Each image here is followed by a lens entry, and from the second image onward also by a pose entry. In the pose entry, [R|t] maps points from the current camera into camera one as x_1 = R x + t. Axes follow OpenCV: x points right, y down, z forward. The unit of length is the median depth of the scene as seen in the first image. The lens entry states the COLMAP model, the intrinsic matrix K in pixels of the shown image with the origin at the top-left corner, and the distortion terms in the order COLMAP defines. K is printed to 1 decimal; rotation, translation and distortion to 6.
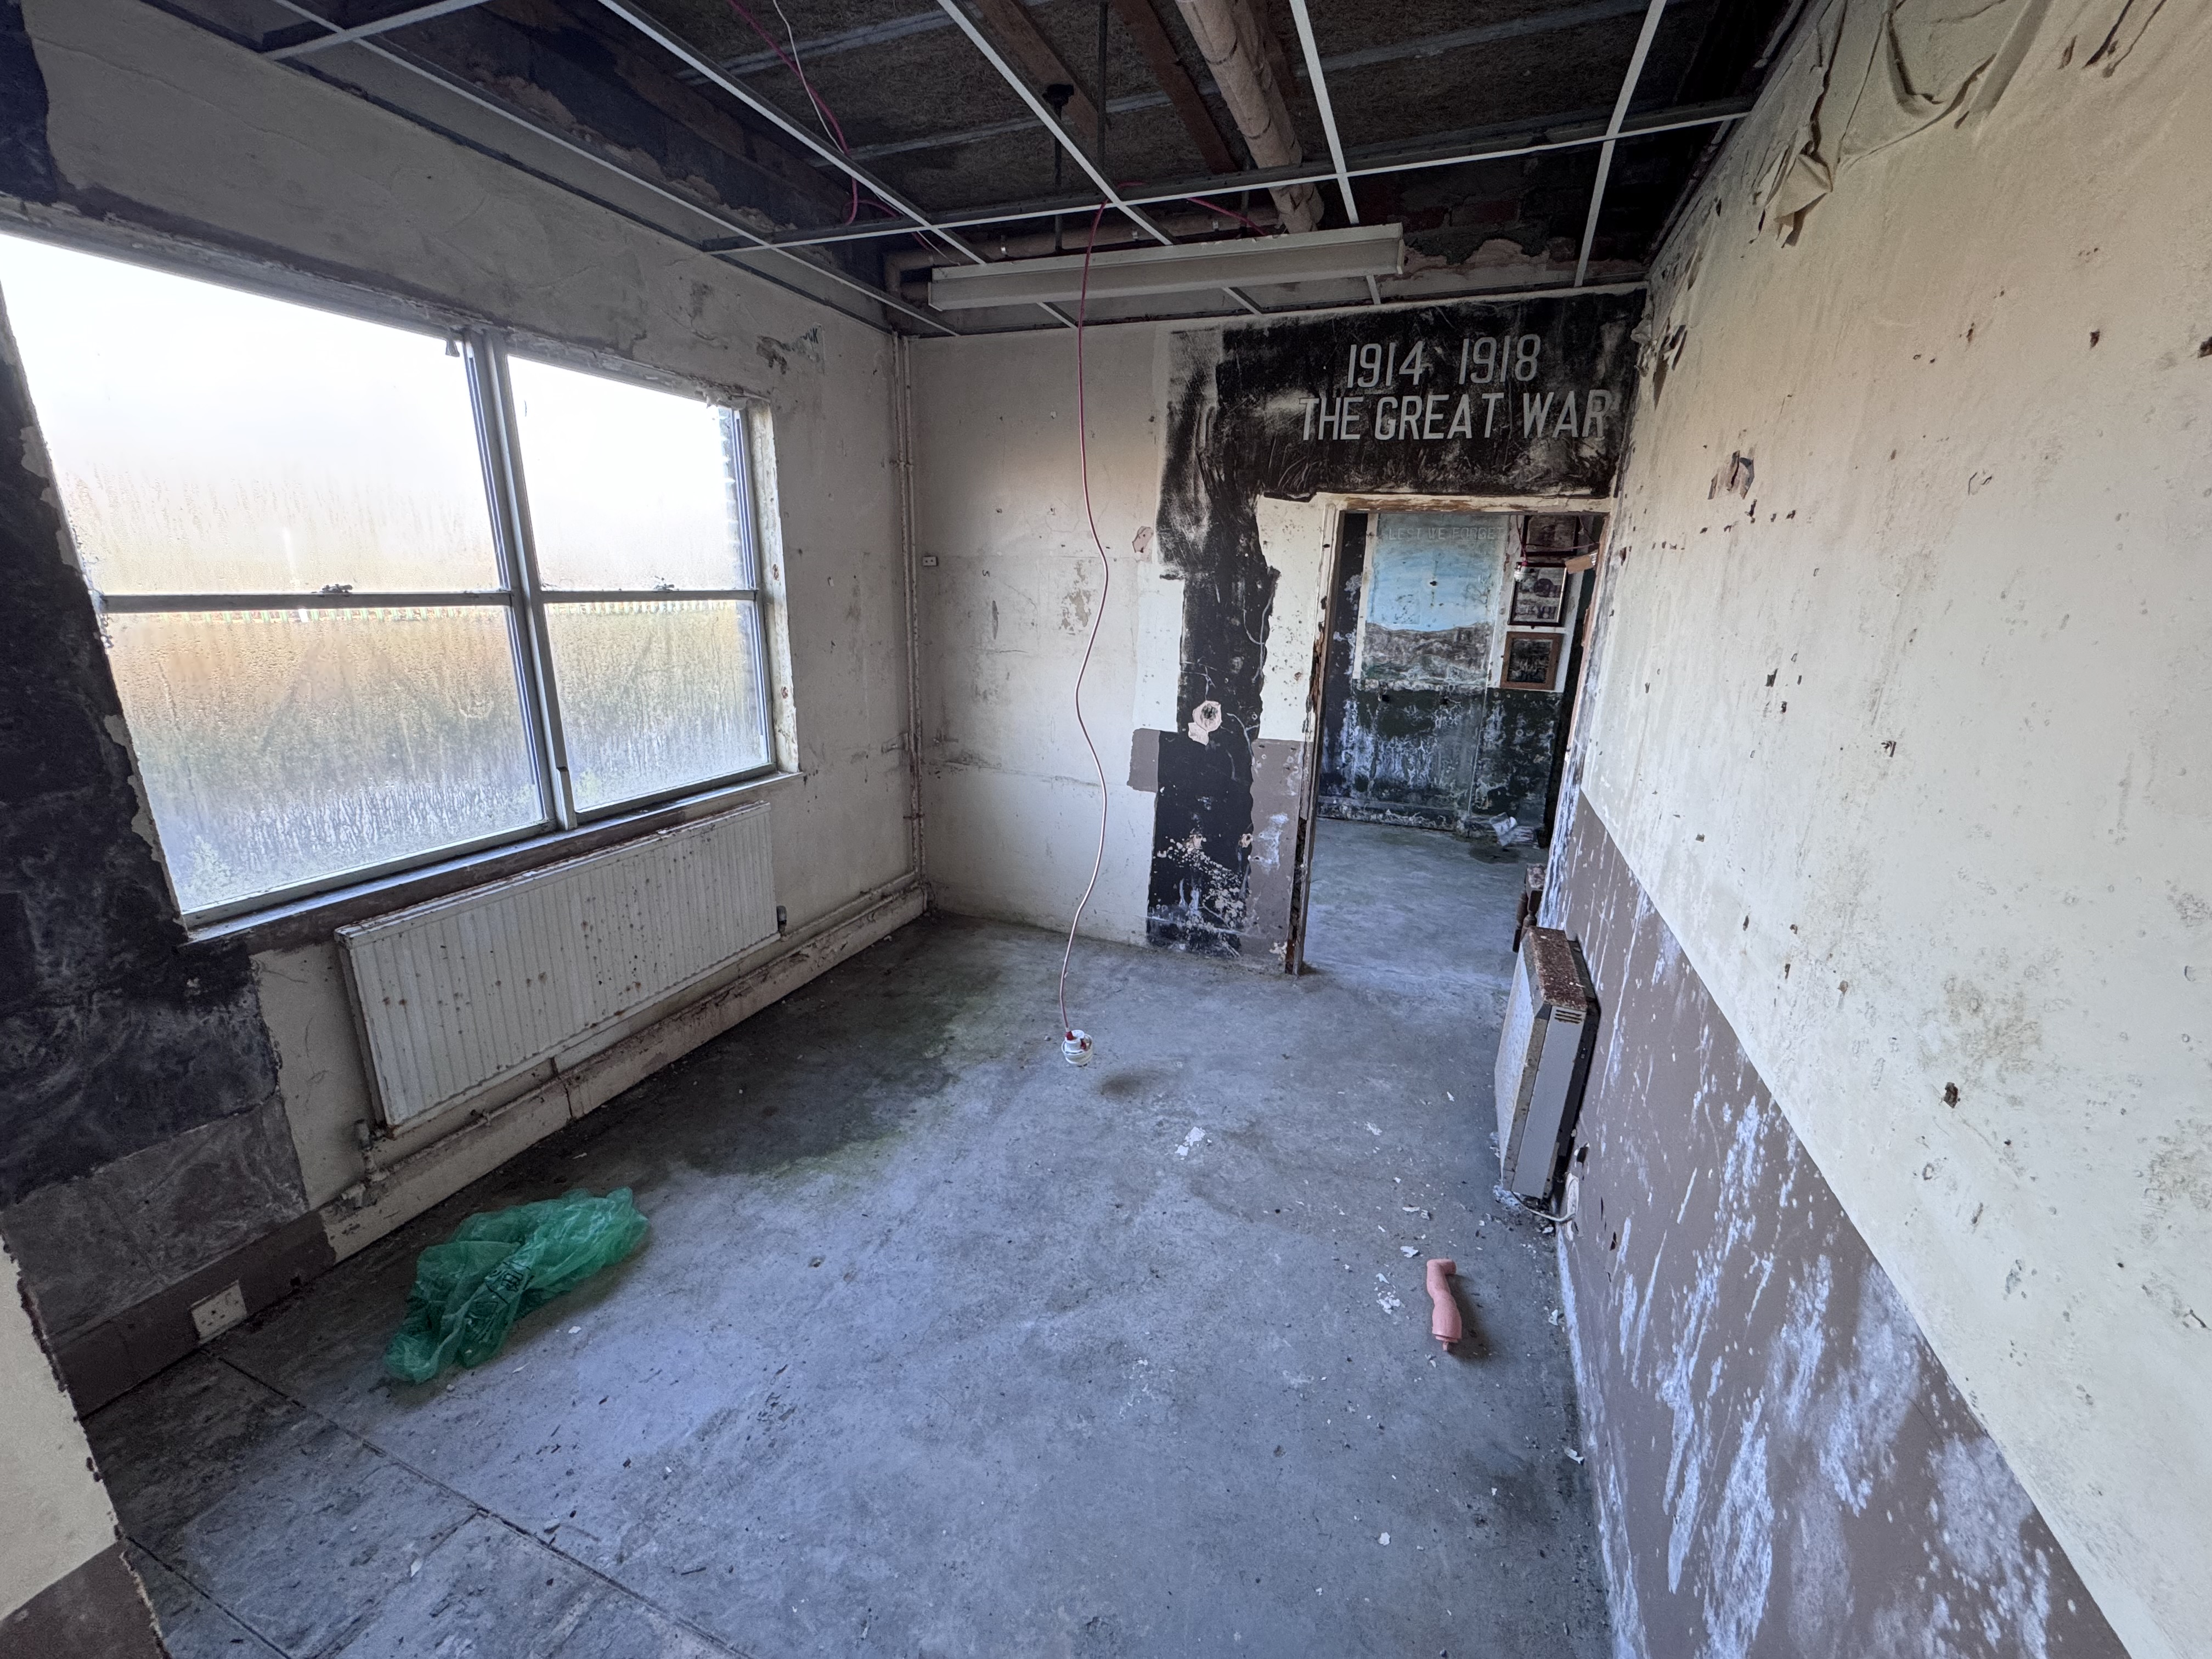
lens RADIAL K [[887.8, 0, 1106.0], [0, 887.8, 829.5], [0, 0, 1]] dist [0.001039, 0.000039]
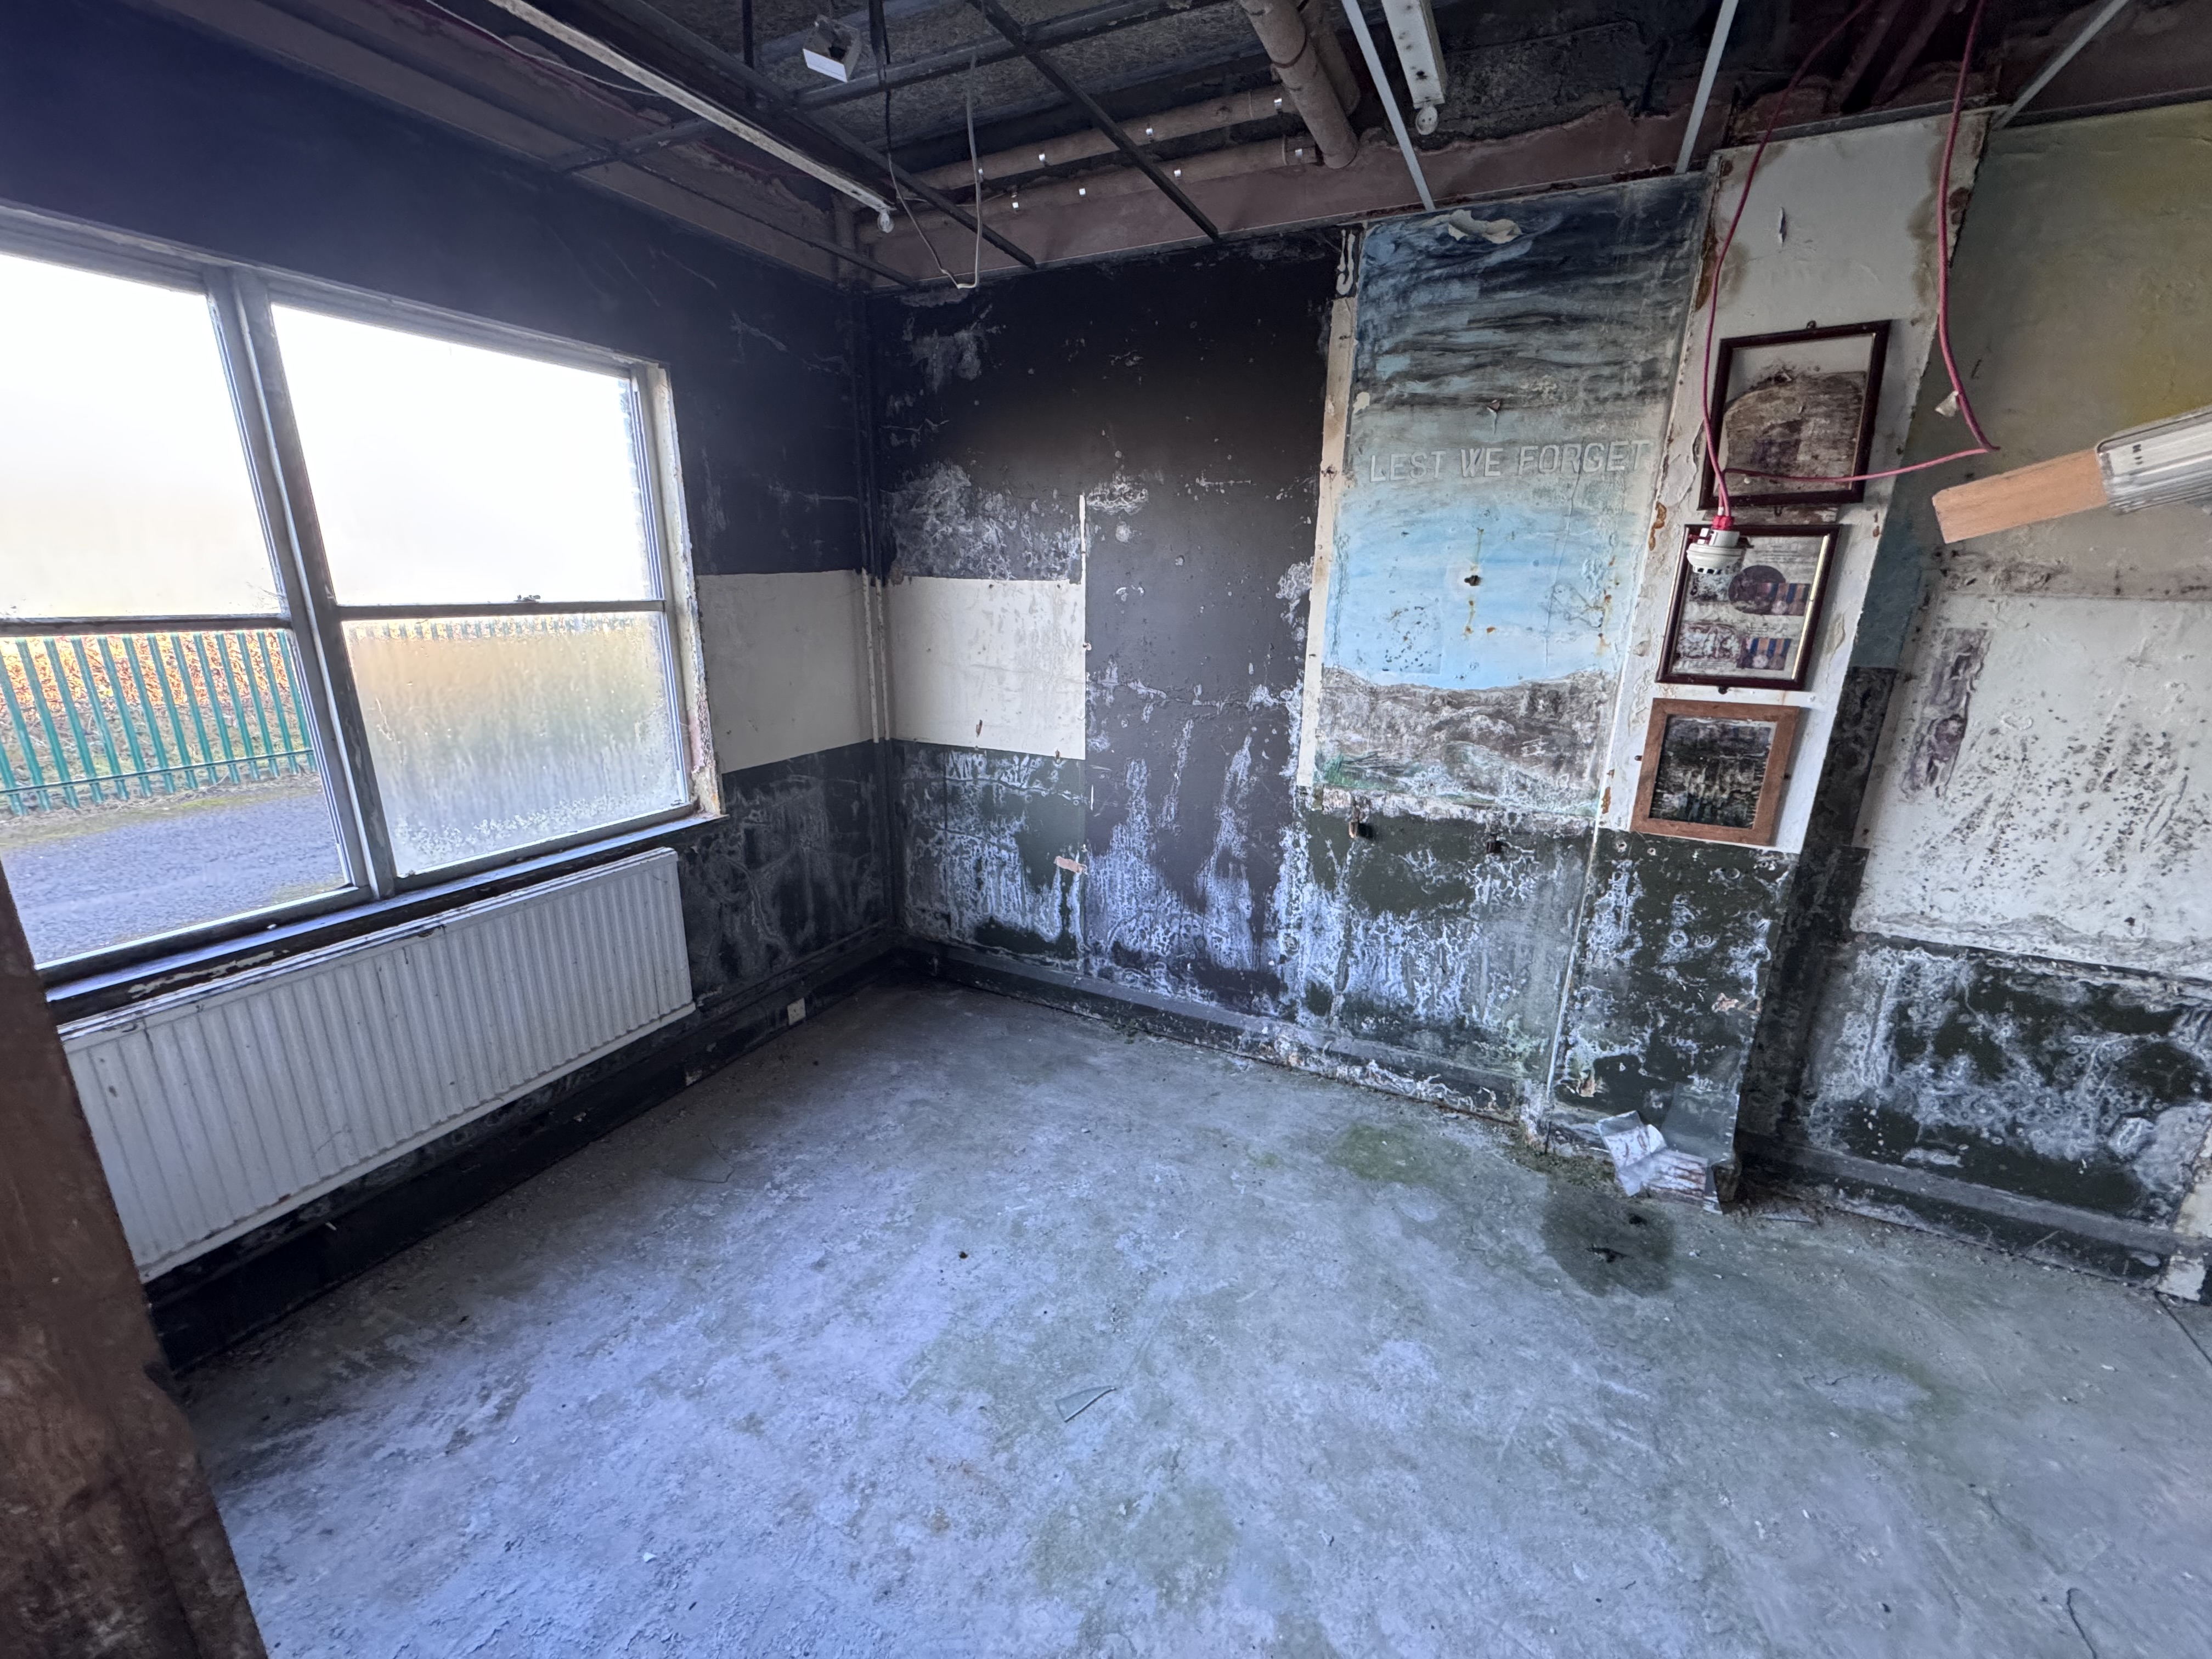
lens RADIAL K [[874.5, 0, 1108.5], [0, 874.5, 830.4], [0, 0, 1]] dist [-0.003097, 0.000315]
pose [[0.995556, 0.018936, -0.092248, 0.228602], [-0.018697, 0.999819, 0.003458, -0.150404], [0.092297, -0.001717, 0.995730, 0.547754]]
